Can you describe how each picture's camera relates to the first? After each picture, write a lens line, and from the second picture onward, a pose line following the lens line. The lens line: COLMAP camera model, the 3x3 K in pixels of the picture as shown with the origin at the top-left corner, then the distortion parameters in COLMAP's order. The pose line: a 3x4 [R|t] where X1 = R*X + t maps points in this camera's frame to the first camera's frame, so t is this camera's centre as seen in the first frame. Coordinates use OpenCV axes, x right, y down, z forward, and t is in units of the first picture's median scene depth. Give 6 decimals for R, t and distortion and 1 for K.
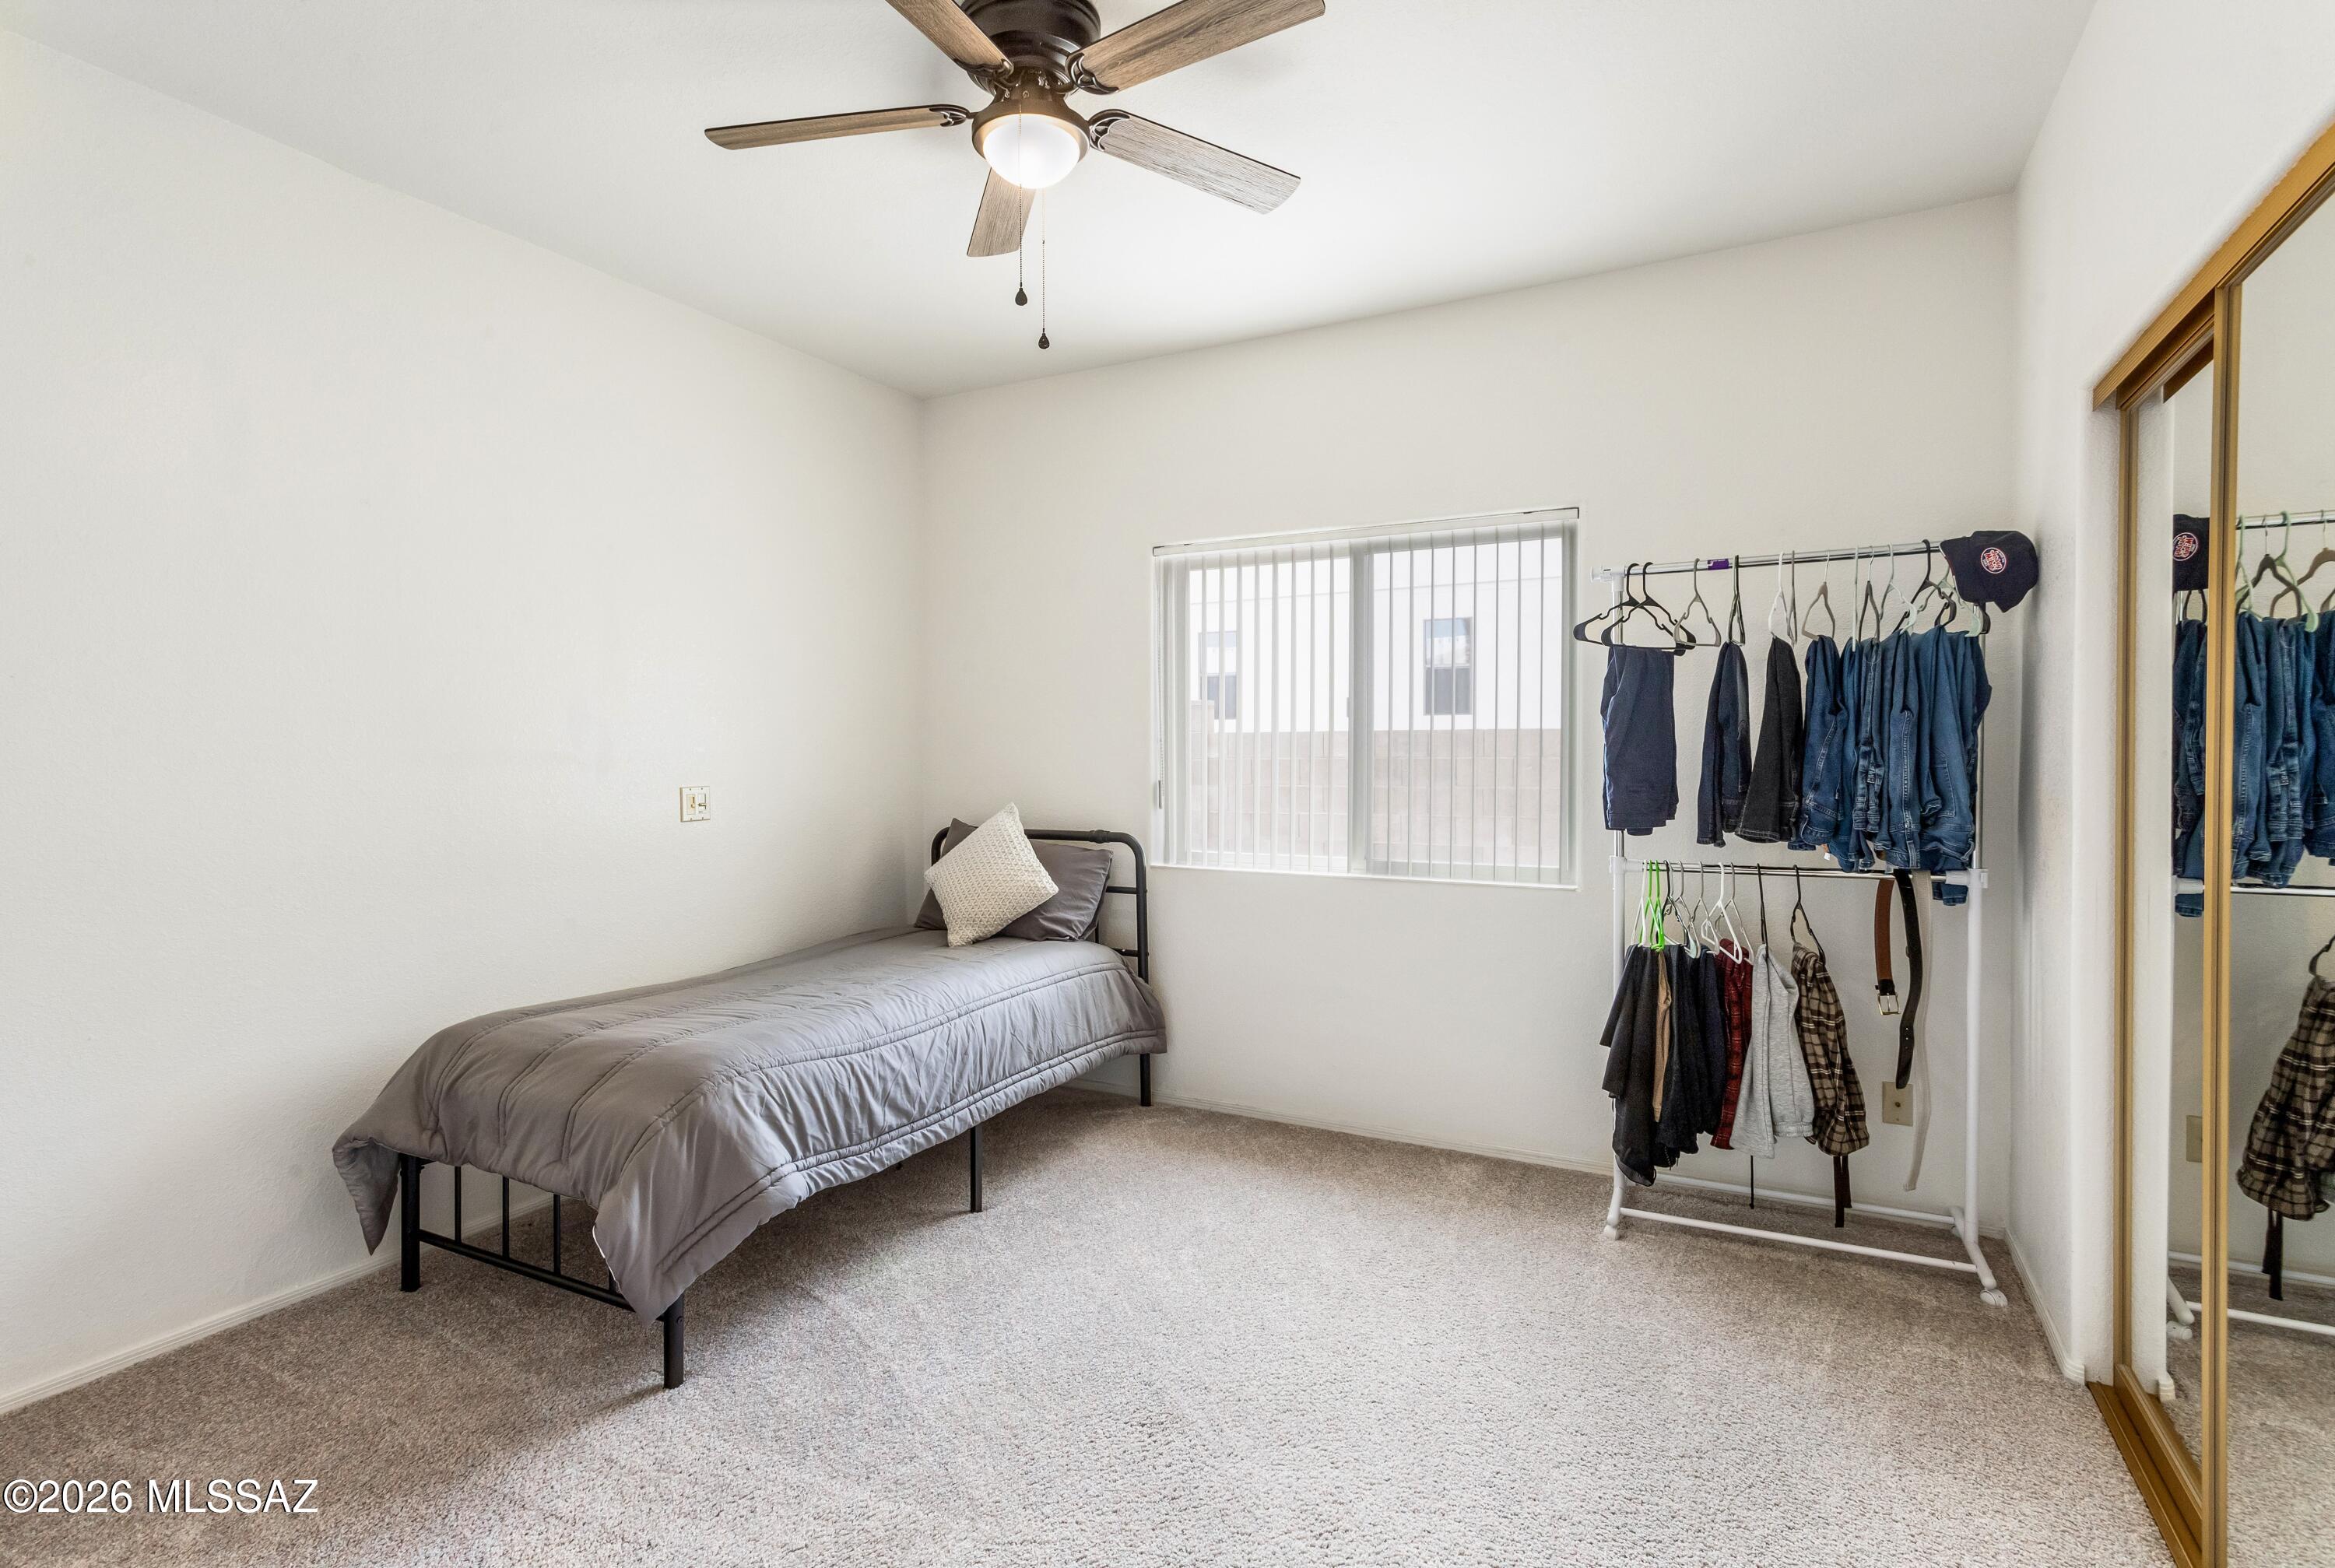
lens RADIAL K [[1157.0, 0, 1167.5], [0, 1157.0, 784.0], [0, 0, 1]] dist [-0.000213, -0.000109]
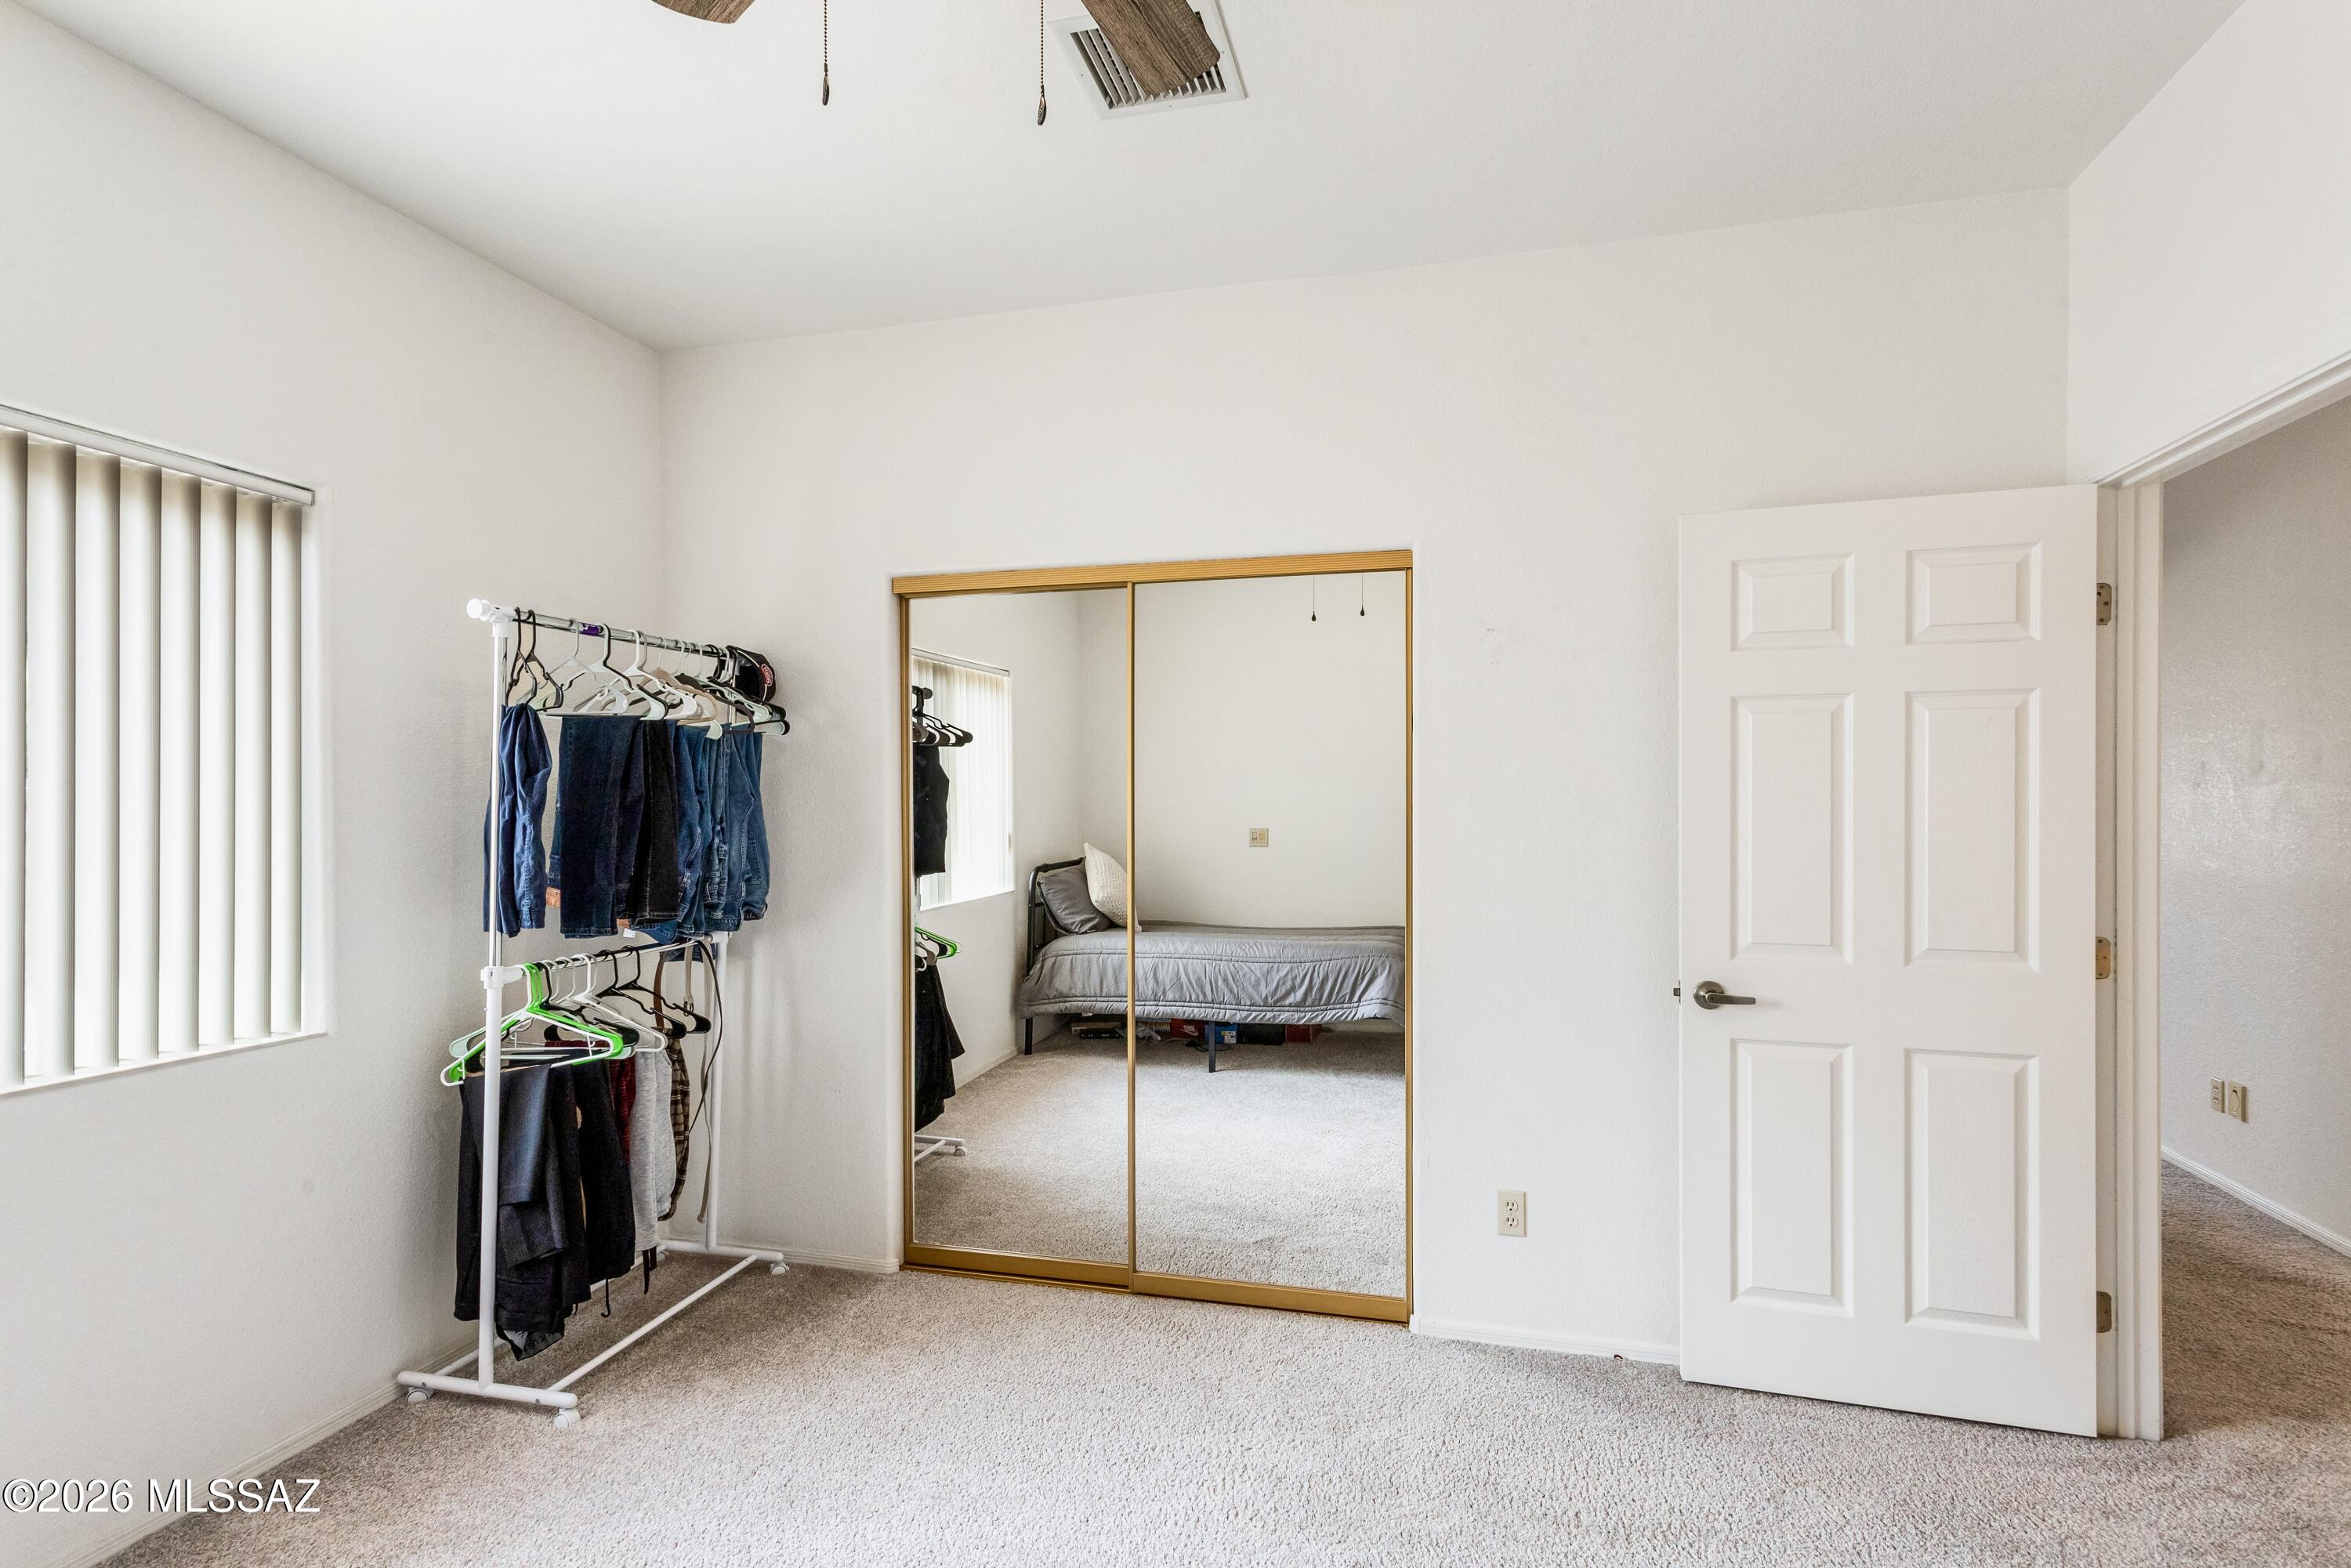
lens RADIAL K [[1174.0, 0, 1175.5], [0, 1174.0, 784.0], [0, 0, 1]] dist [0.000117, 0.000019]
pose [[-0.217907, 0.008183, 0.975935, -0.588664], [0.012243, 0.999909, -0.005650, -0.060798], [-0.975893, 0.010718, -0.217988, 0.819423]]
